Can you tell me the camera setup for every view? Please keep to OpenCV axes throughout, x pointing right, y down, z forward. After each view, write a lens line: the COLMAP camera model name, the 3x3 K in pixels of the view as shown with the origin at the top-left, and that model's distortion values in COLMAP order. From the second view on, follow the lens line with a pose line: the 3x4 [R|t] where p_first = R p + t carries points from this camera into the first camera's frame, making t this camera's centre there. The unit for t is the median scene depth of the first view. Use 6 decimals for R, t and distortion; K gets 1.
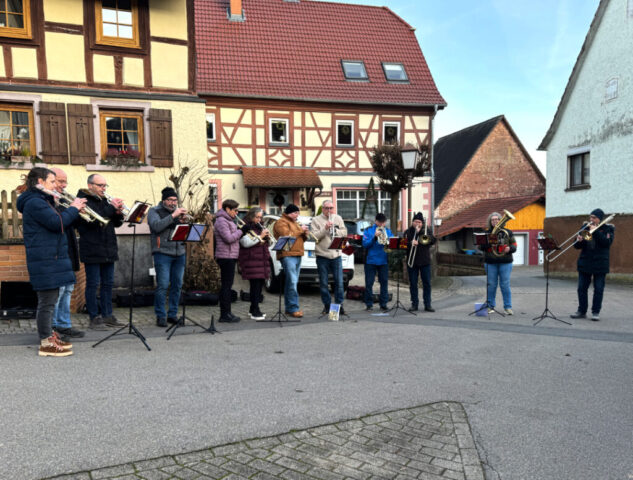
lens RADIAL K [[597.0, 0, 317.0], [0, 597.0, 241.4], [0, 0, 1]] dist [0.043492, 0.000000]
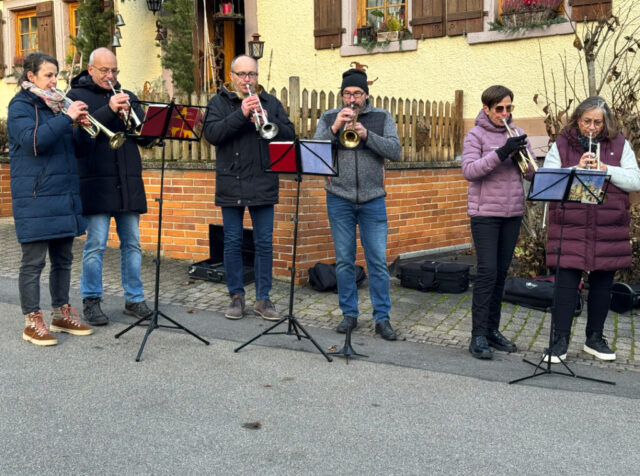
lens RADIAL K [[948.7, 0, 319.9], [0, 948.7, 237.3], [0, 0, 1]] dist [0.102665, 0.000000]
pose [[0.491049, 0.086543, -0.866822, 0.467610], [-0.018126, 0.995853, 0.089157, -0.018331], [0.870943, -0.028068, 0.490582, 0.573266]]
